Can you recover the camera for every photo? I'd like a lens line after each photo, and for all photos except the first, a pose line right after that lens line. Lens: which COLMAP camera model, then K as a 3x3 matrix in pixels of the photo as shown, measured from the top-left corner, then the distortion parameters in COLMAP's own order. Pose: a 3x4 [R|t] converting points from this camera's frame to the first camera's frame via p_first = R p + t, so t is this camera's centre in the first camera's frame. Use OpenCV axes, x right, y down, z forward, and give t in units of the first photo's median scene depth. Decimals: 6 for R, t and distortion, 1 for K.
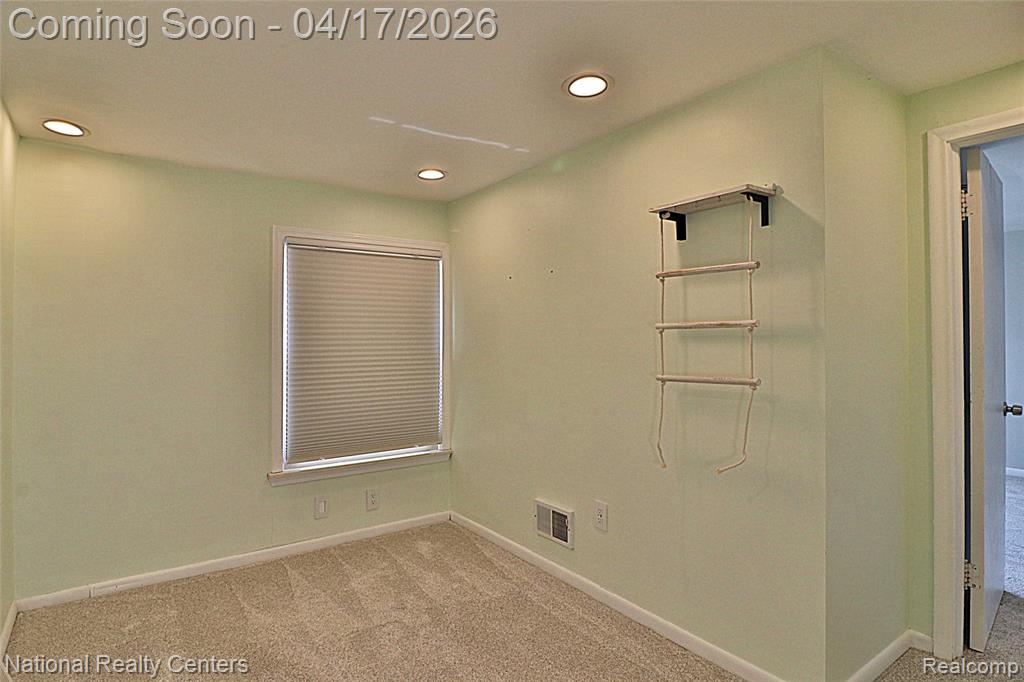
lens RADIAL K [[549.7, 0, 506.0], [0, 549.7, 338.3], [0, 0, 1]] dist [-0.003810, -0.009408]
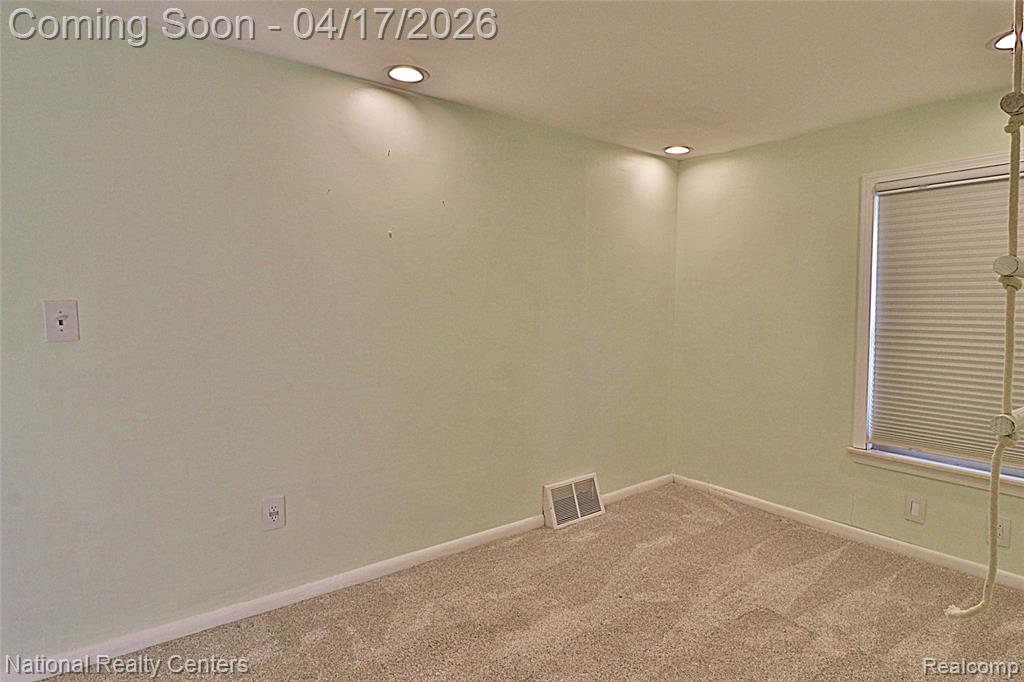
lens RADIAL K [[549.7, 0, 505.8], [0, 549.7, 338.5], [0, 0, 1]] dist [-0.003810, -0.009408]
pose [[0.029908, 0.069968, -0.997101, 0.496460], [-0.007750, 0.997533, 0.069766, 0.003106], [0.999523, 0.005641, 0.030377, 0.410781]]
